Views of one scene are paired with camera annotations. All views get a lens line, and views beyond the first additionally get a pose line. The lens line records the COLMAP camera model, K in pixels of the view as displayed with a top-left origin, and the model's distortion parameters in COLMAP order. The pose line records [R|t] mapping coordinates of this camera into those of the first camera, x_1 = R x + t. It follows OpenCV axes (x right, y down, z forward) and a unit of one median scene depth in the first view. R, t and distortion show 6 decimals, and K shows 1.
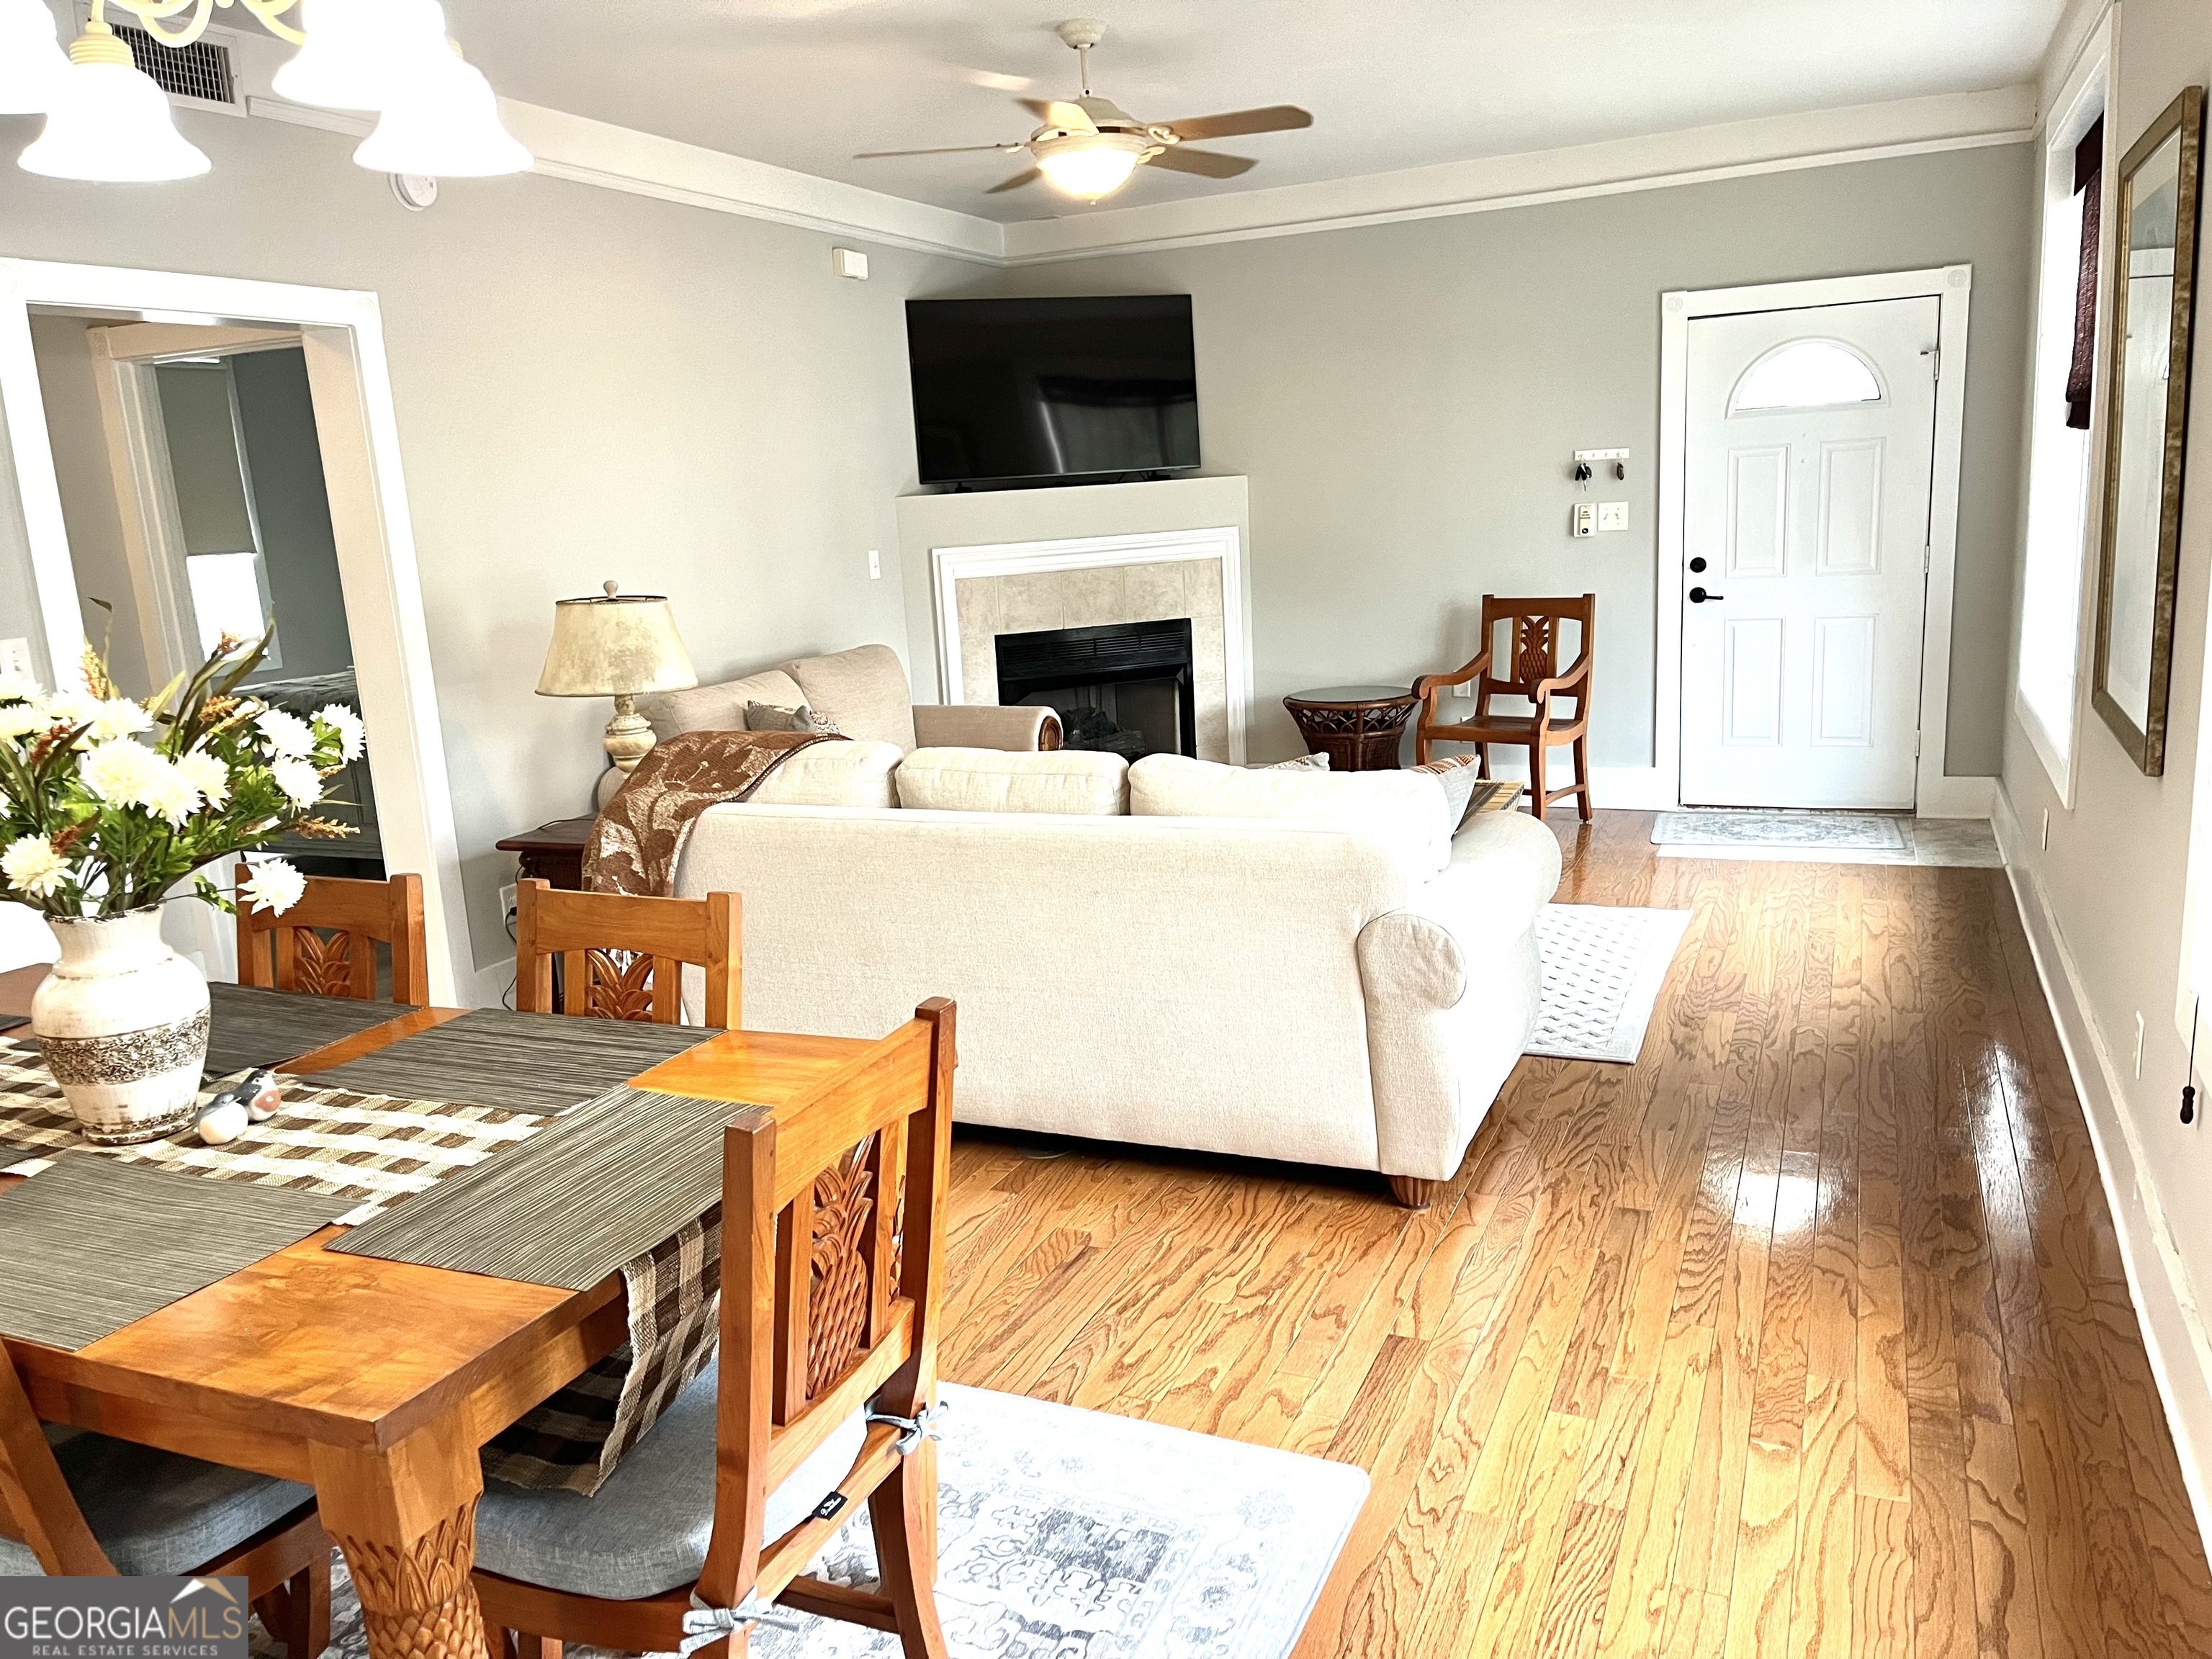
lens RADIAL K [[1707.3, 0, 1108.9], [0, 1707.3, 833.2], [0, 0, 1]] dist [0.035784, -0.022504]
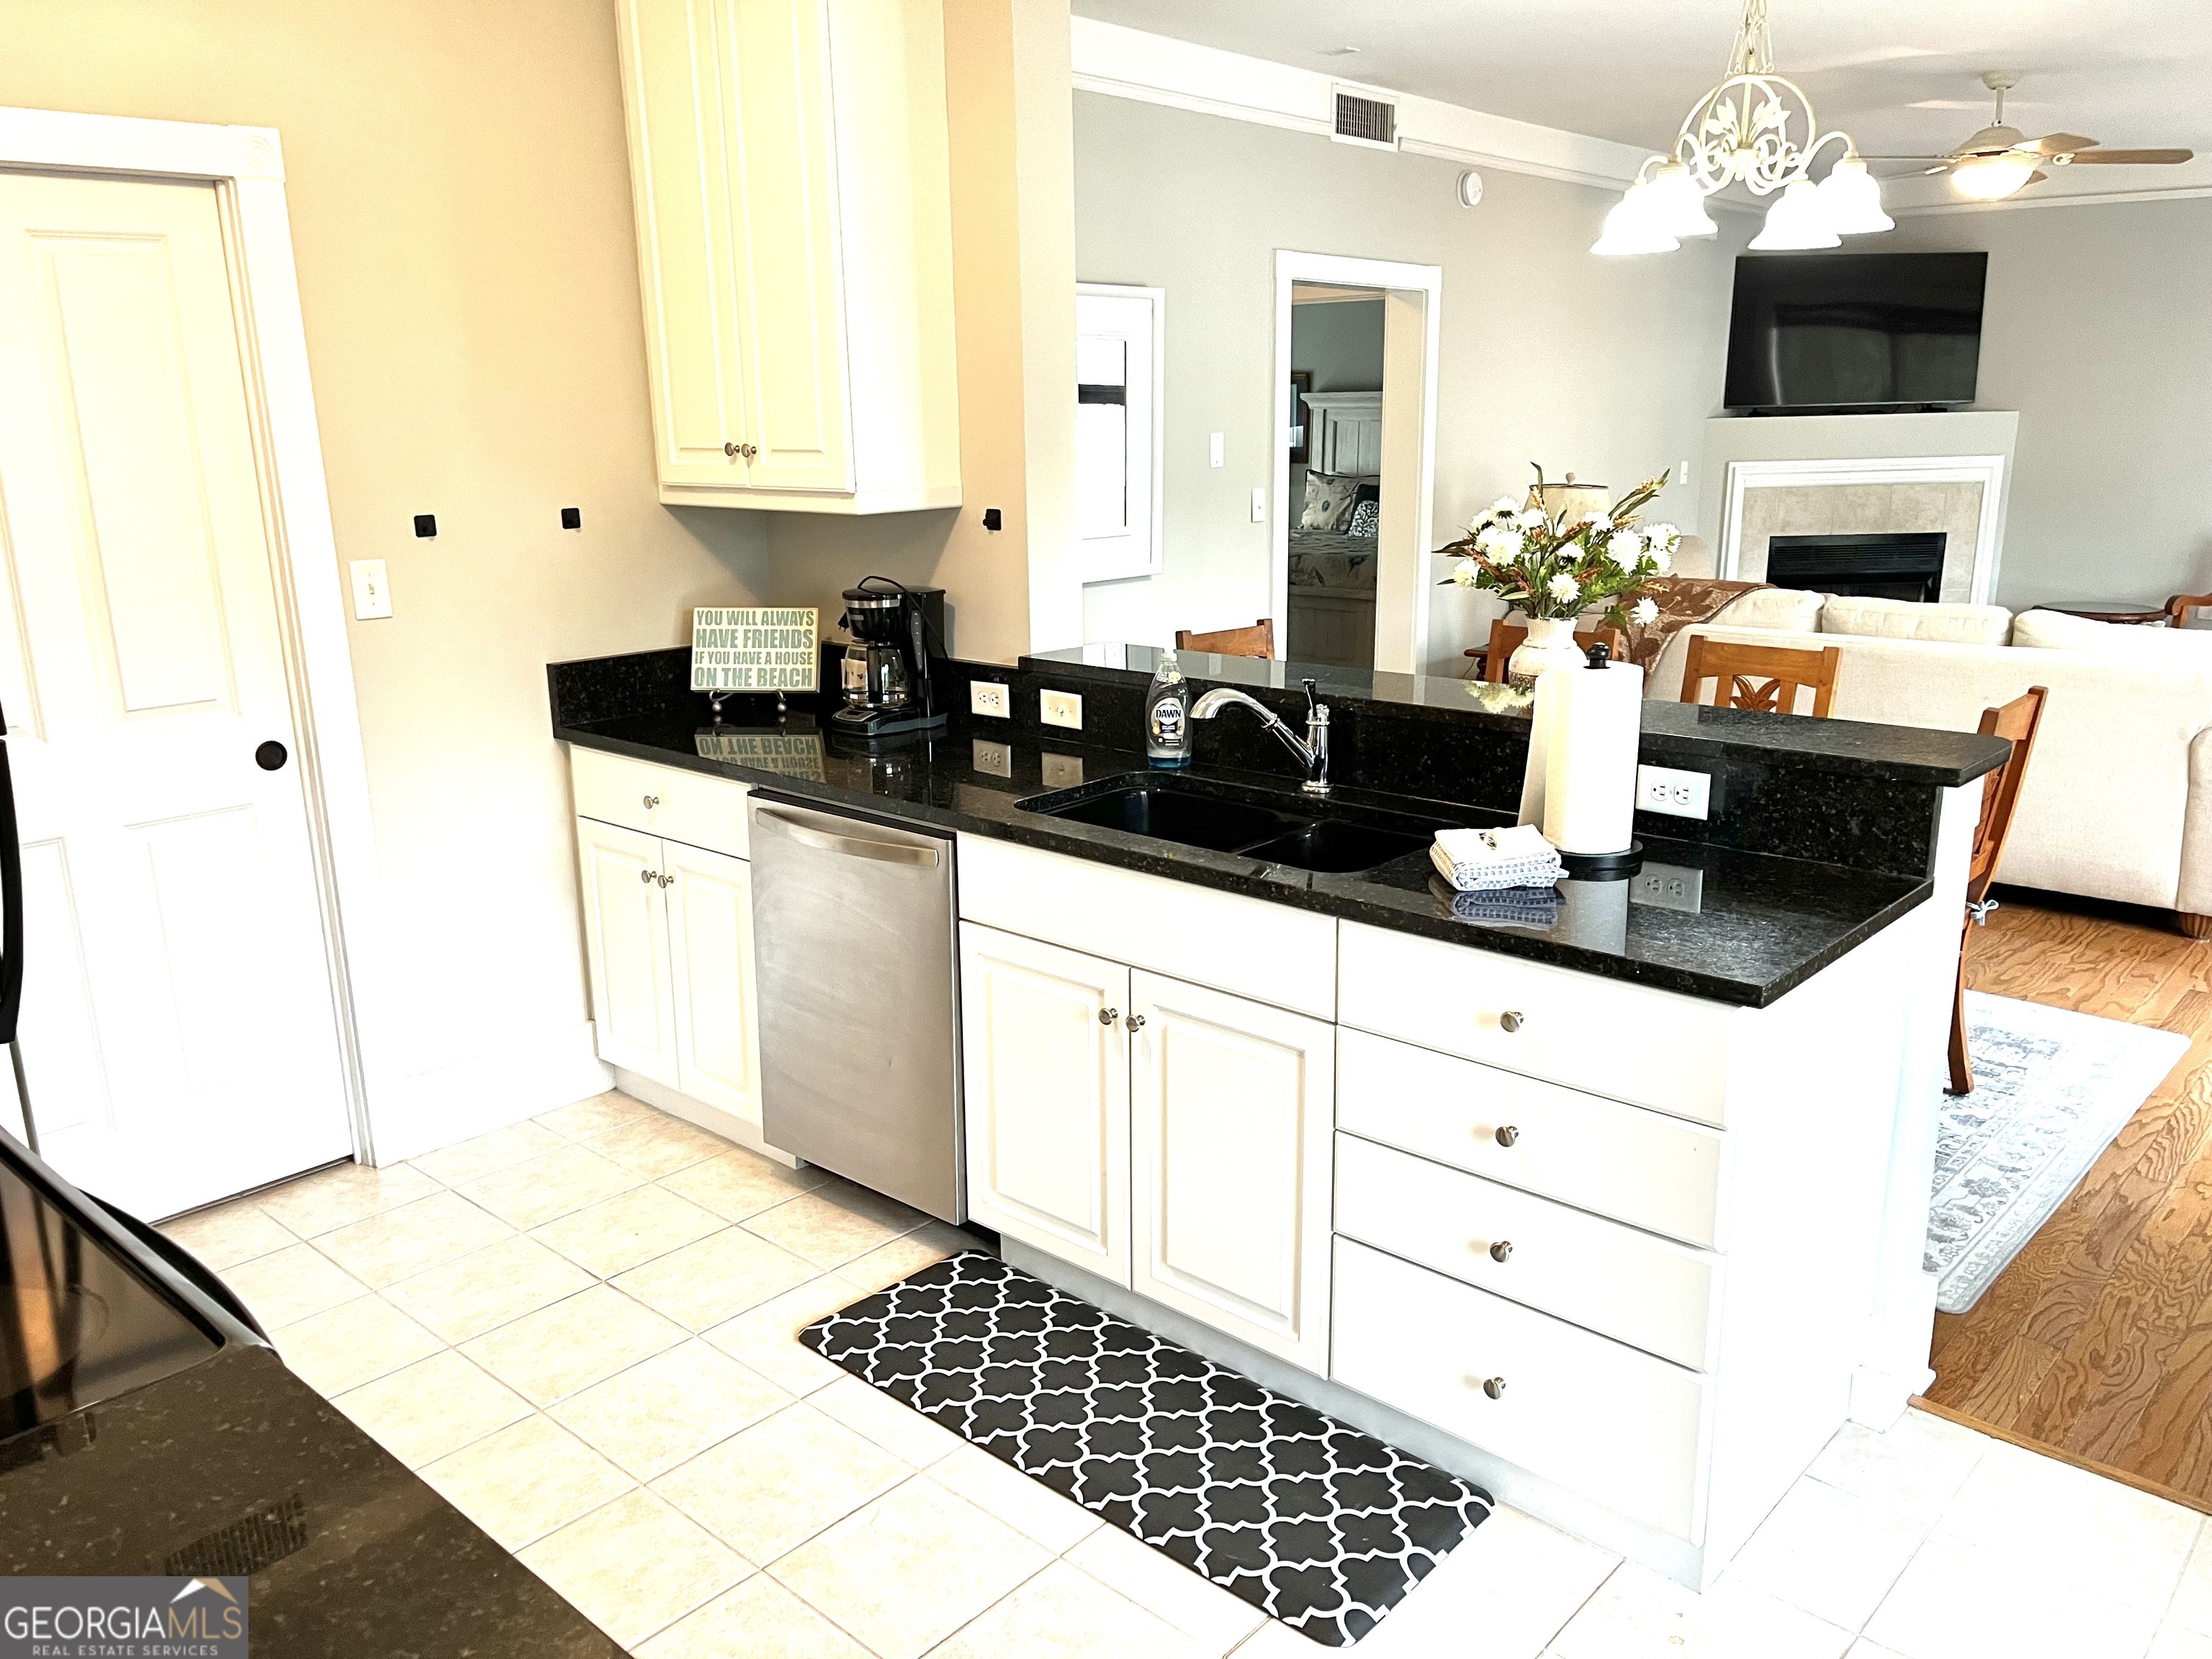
lens RADIAL K [[1707.3, 0, 1104.3], [0, 1707.3, 832.0], [0, 0, 1]] dist [0.035784, -0.022504]
pose [[0.947688, 0.117967, -0.296601, -0.206071], [-0.103202, 0.992533, 0.065015, 0.099005], [0.302056, -0.031004, 0.952786, -0.494618]]
